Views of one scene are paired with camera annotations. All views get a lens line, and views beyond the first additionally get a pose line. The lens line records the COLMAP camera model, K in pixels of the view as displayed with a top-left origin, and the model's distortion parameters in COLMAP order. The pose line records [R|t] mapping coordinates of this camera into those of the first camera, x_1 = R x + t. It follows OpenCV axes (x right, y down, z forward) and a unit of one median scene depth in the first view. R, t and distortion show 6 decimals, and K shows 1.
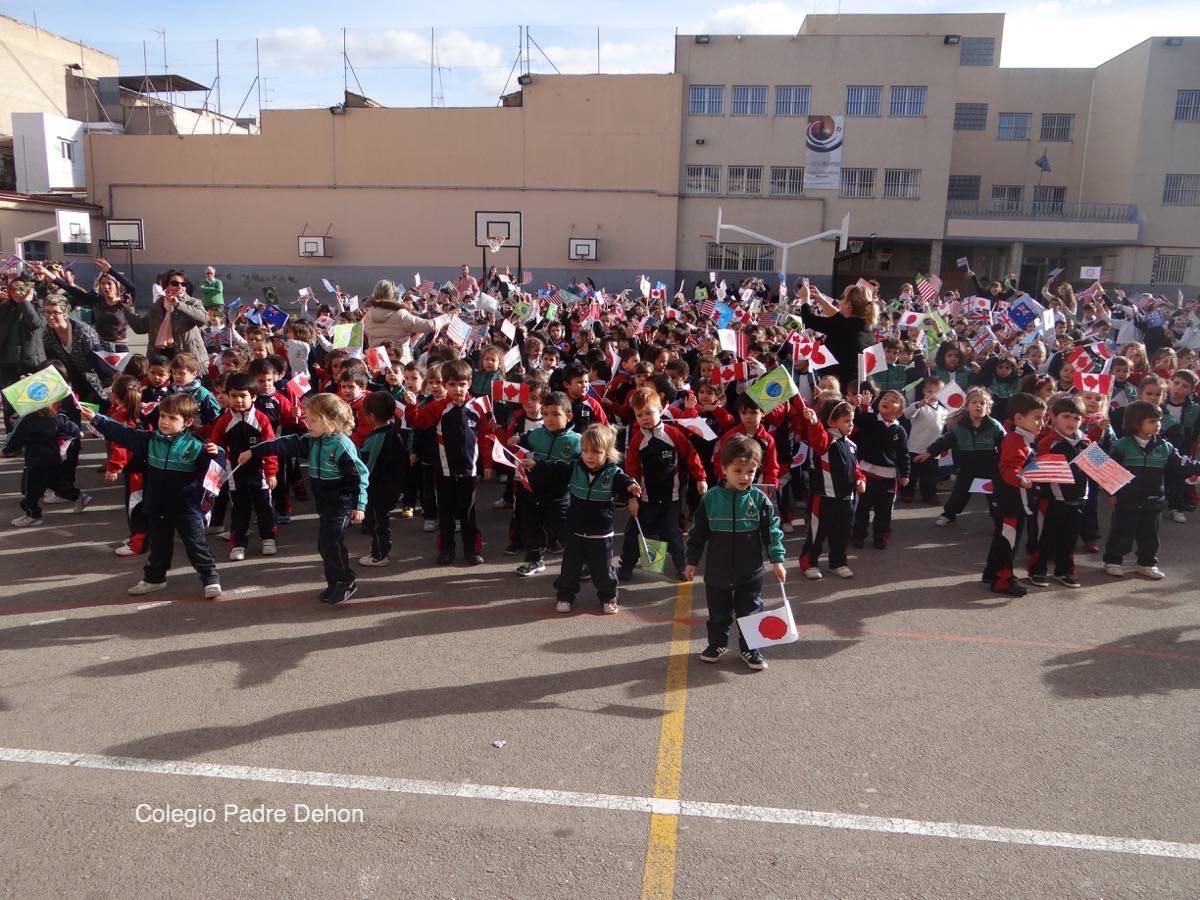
lens RADIAL K [[955.8, 0, 591.9], [0, 955.8, 449.2], [0, 0, 1]] dist [-0.010123, 0.021128]
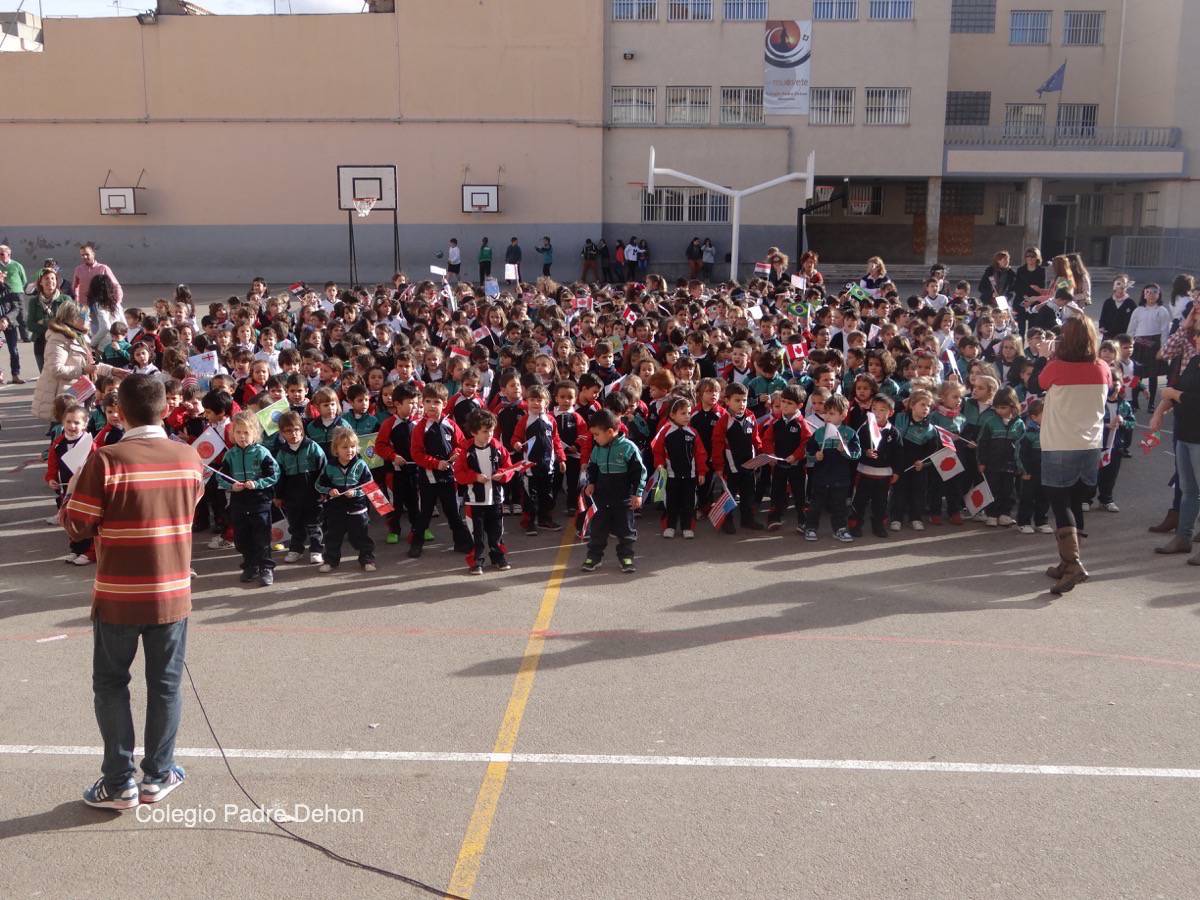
lens RADIAL K [[1320.8, 0, 590.5], [0, 1320.8, 448.7], [0, 0, 1]] dist [0.006989, 0.000000]
pose [[0.997630, -0.031565, 0.061142, 0.007557], [0.031787, 0.999491, -0.002672, -0.003210], [-0.061026, 0.004610, 0.998126, -0.061462]]
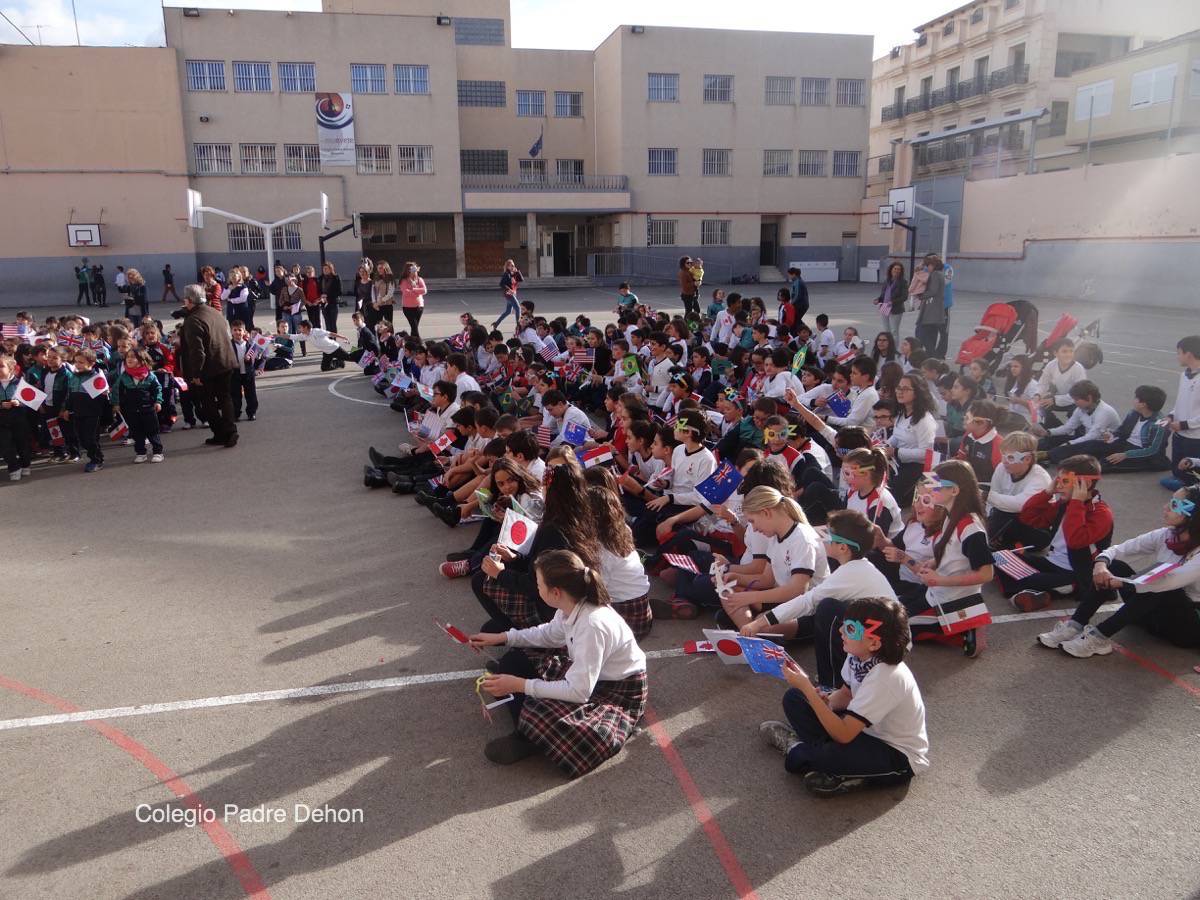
lens RADIAL K [[955.8, 0, 600.9], [0, 955.8, 444.4], [0, 0, 1]] dist [-0.010123, 0.021128]
pose [[0.944209, -0.106871, 0.311524, 0.156482], [0.098708, 0.994234, 0.041904, 0.005886], [-0.314206, -0.008816, 0.949314, -0.050560]]
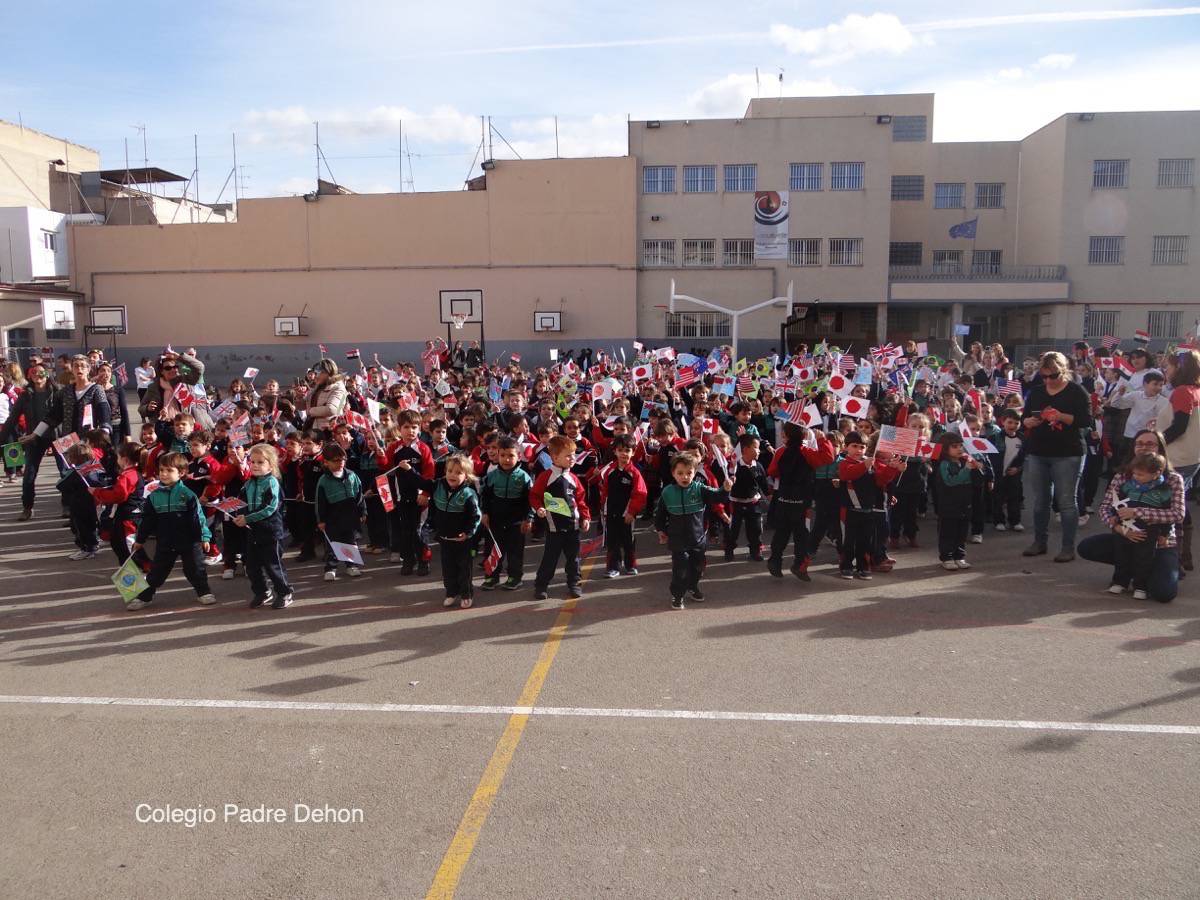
lens RADIAL K [[955.8, 0, 591.7], [0, 955.8, 441.6], [0, 0, 1]] dist [-0.010123, 0.021128]
pose [[0.999267, -0.031408, 0.021865, 0.012073], [0.033029, 0.996387, -0.078248, 0.006050], [-0.019328, 0.078913, 0.996694, -0.036365]]
